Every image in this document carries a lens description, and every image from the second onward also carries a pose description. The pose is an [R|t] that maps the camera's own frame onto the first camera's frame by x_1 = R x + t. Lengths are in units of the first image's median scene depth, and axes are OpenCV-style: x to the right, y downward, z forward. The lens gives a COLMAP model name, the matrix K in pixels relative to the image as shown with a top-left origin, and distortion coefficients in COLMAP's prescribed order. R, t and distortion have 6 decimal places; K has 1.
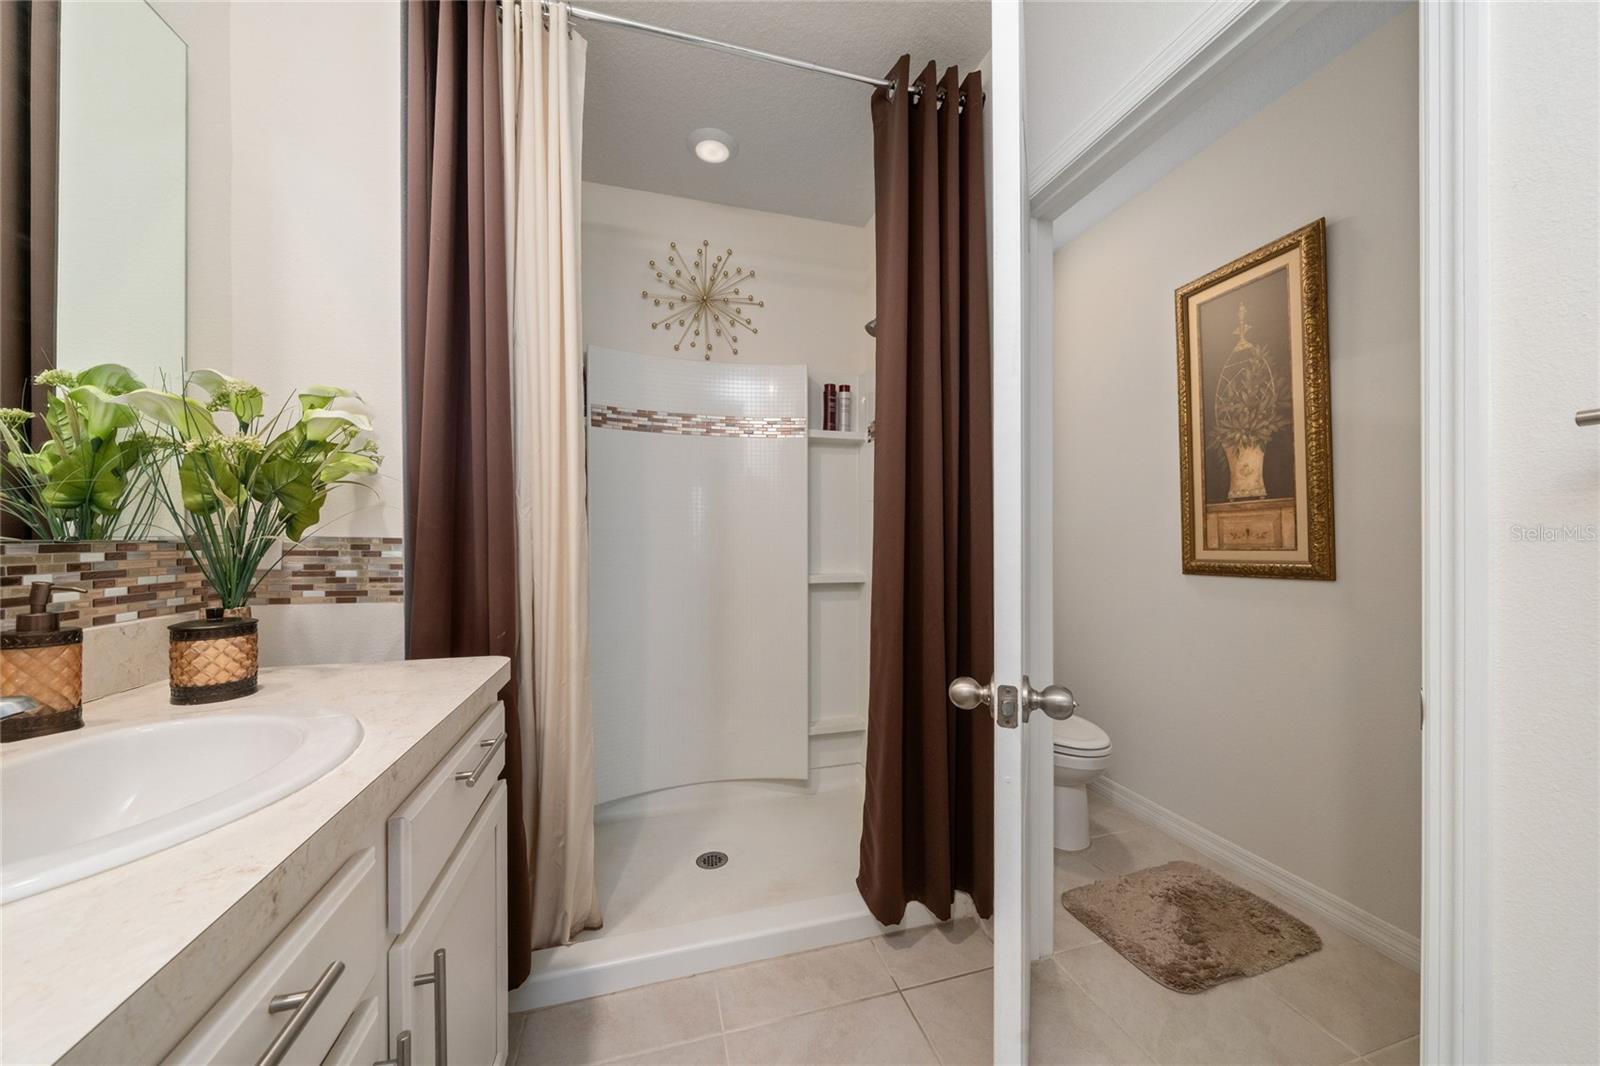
lens RADIAL K [[548.6, 0, 800.0], [0, 548.6, 533.0], [0, 0, 1]] dist [-0.007128, -0.000081]
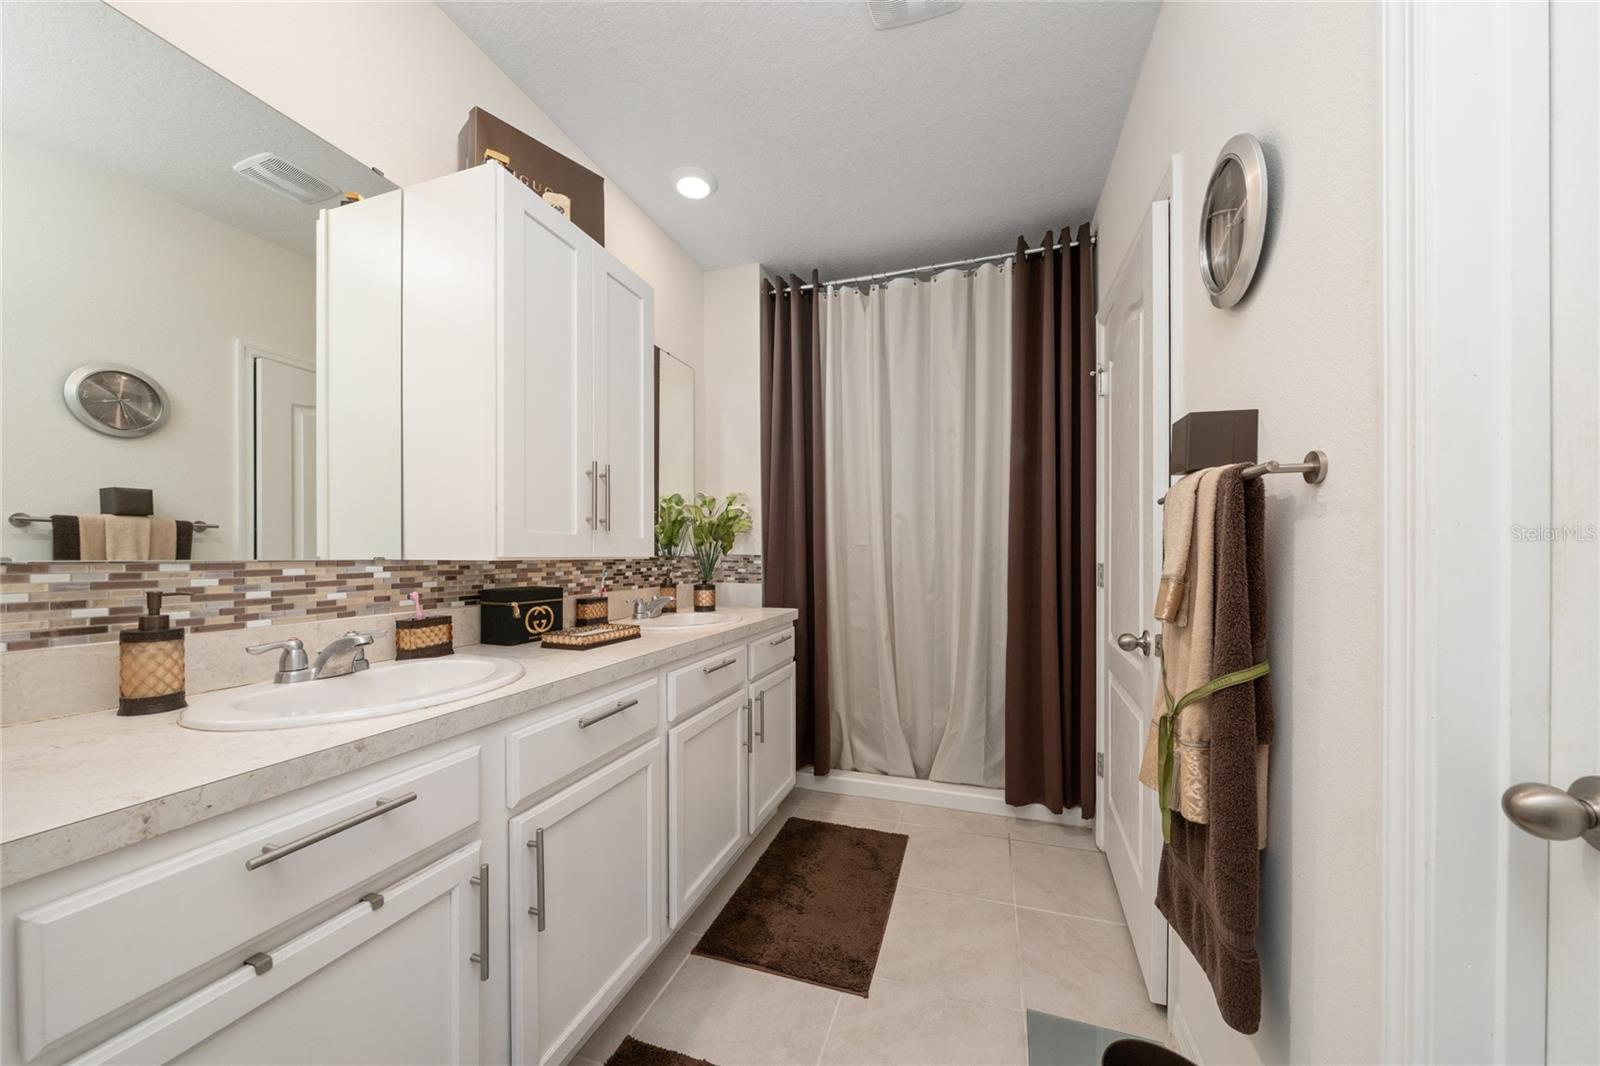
lens RADIAL K [[548.6, 0, 800.0], [0, 548.6, 533.0], [0, 0, 1]] dist [-0.007128, -0.000081]
pose [[0.816293, -0.017088, -0.577386, 0.850963], [0.004594, 0.999723, -0.023092, -0.034972], [0.577620, 0.016197, 0.816145, -0.902611]]
